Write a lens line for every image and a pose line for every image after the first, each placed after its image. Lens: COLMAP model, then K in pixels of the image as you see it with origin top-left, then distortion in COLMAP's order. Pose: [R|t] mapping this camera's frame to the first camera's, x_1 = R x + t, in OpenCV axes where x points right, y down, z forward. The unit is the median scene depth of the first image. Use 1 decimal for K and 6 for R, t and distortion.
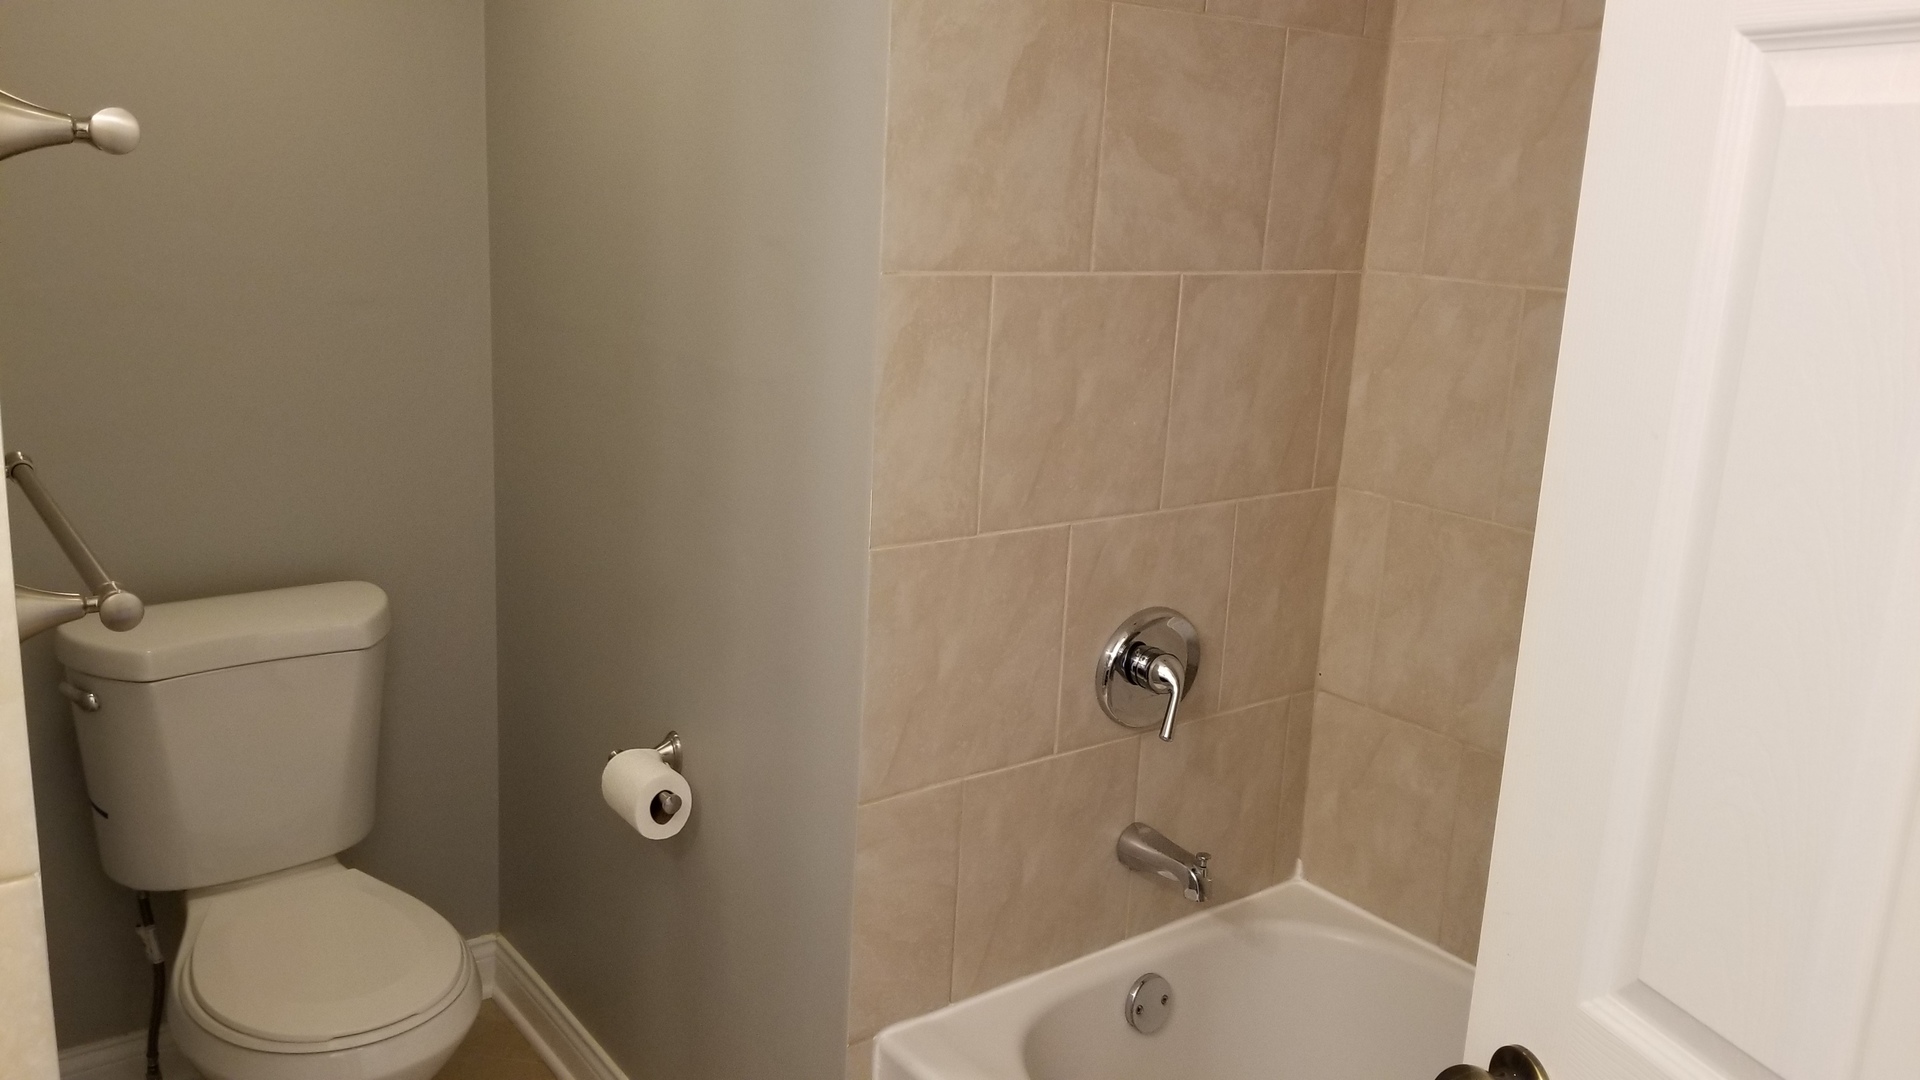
lens RADIAL K [[1525.5, 0, 955.7], [0, 1525.5, 527.1], [0, 0, 1]] dist [0.073272, -0.162538]
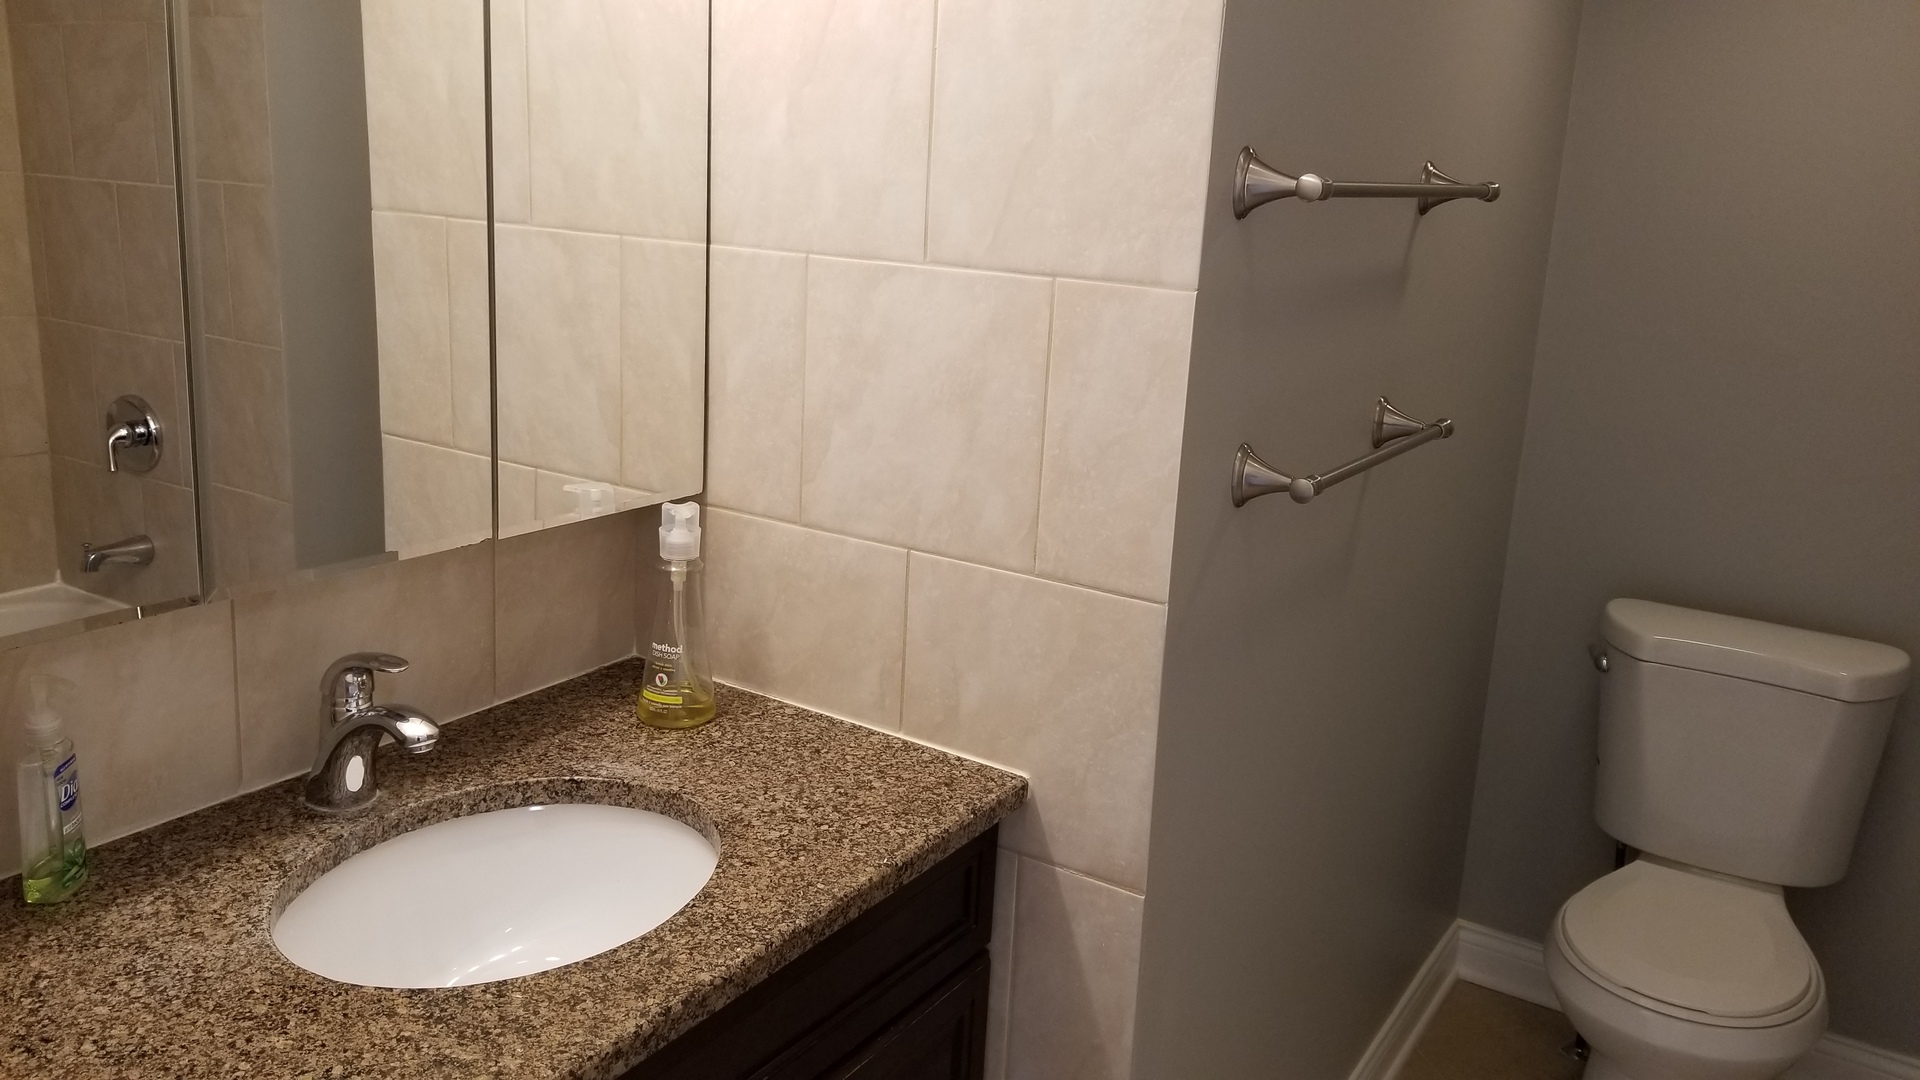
lens RADIAL K [[1525.5, 0, 955.7], [0, 1525.5, 527.1], [0, 0, 1]] dist [0.073272, -0.162538]
pose [[0.324789, 0.194038, -0.925668, 0.372601], [-0.241701, 0.963258, 0.117111, -0.009378], [0.914381, 0.185699, 0.359755, 0.074948]]
